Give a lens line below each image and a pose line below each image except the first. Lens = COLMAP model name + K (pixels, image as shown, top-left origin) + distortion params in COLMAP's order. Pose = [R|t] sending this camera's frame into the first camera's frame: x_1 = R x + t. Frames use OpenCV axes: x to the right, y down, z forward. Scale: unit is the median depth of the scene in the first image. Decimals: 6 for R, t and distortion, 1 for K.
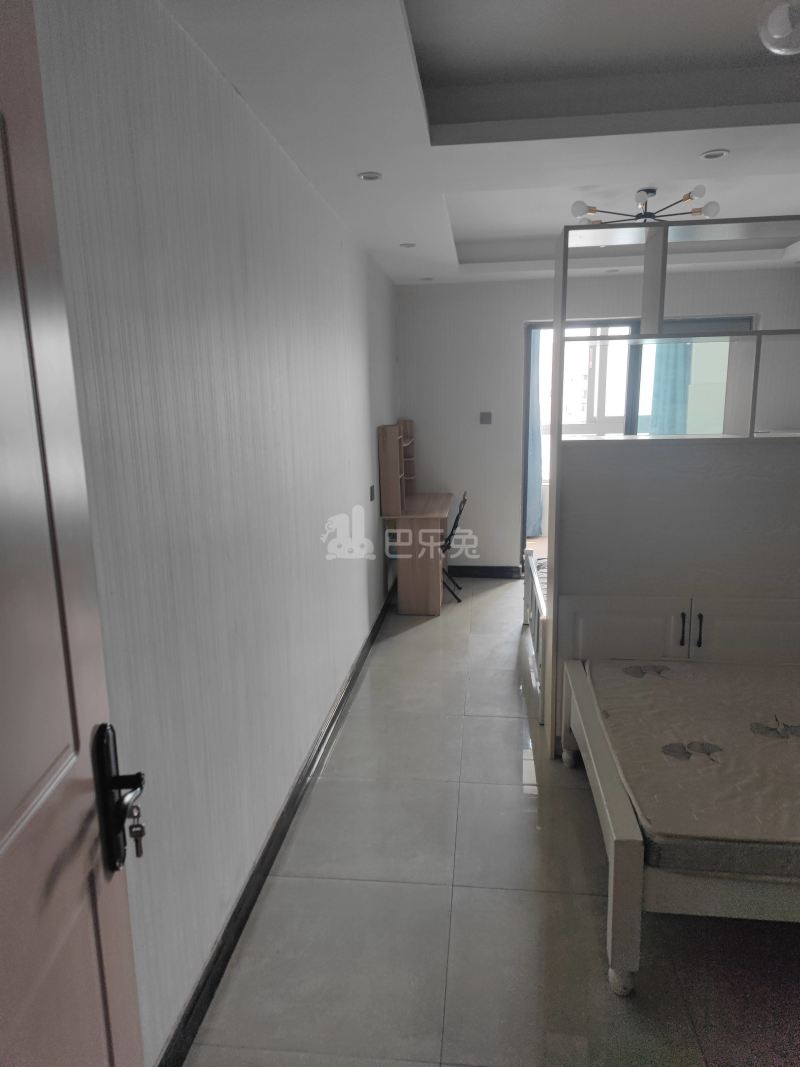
lens RADIAL K [[712.2, 0, 397.1], [0, 712.2, 536.2], [0, 0, 1]] dist [0.086521, -0.080125]
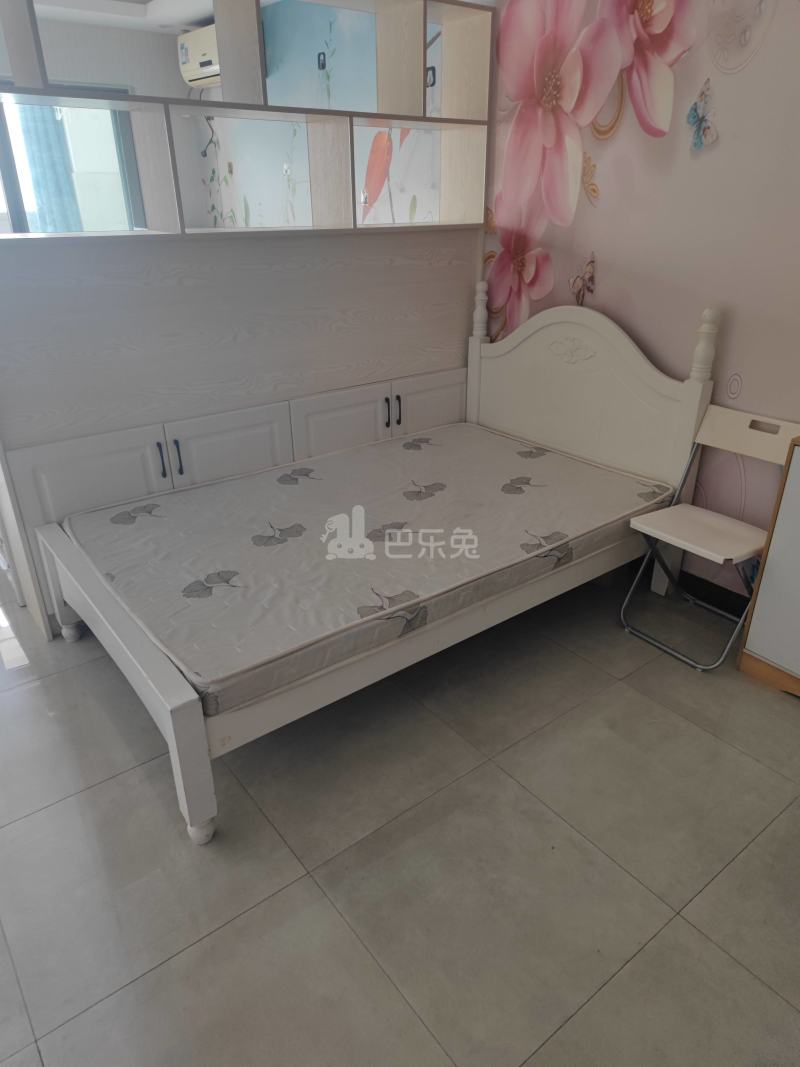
lens RADIAL K [[712.2, 0, 397.1], [0, 712.2, 536.2], [0, 0, 1]] dist [0.086521, -0.080125]
pose [[0.710066, -0.295679, 0.639046, -0.007856], [0.128880, 0.946805, 0.294872, -0.012500], [-0.692240, -0.127019, 0.710402, 0.139506]]
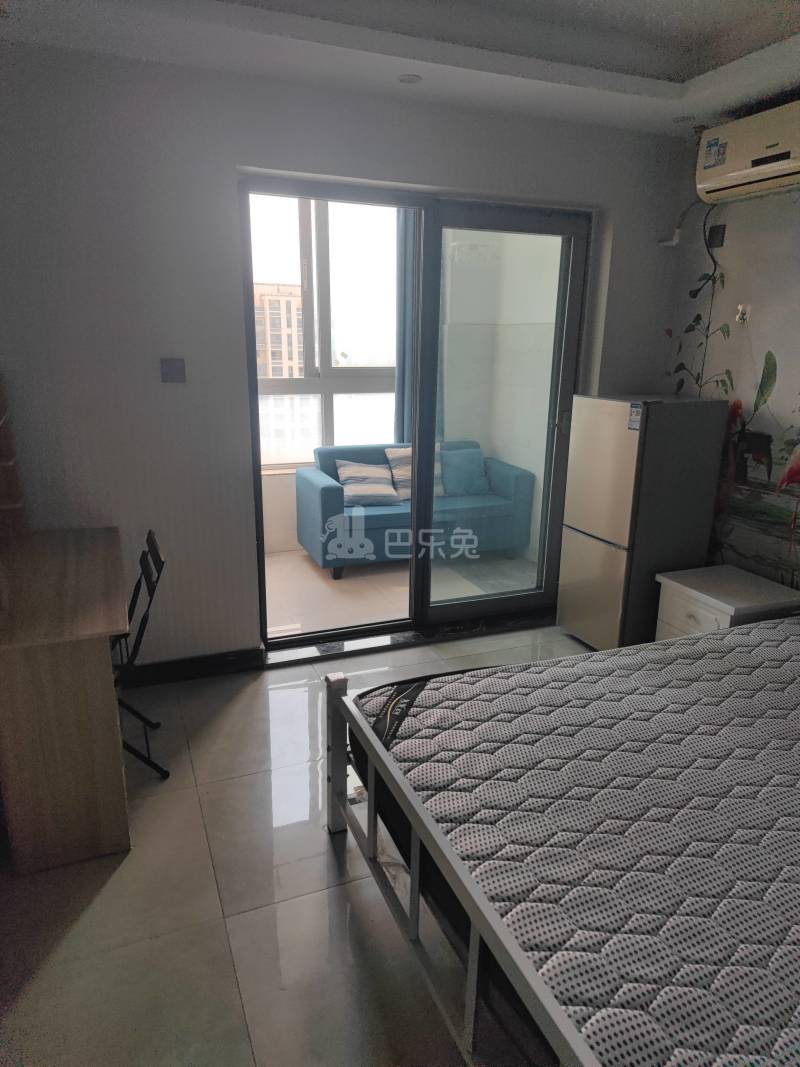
lens RADIAL K [[712.2, 0, 397.1], [0, 712.2, 536.2], [0, 0, 1]] dist [0.086521, -0.080125]
pose [[0.872535, -0.104040, 0.477345, 0.025591], [0.066051, 0.993212, 0.095742, -0.222658], [-0.484065, -0.052009, 0.873485, 1.212302]]
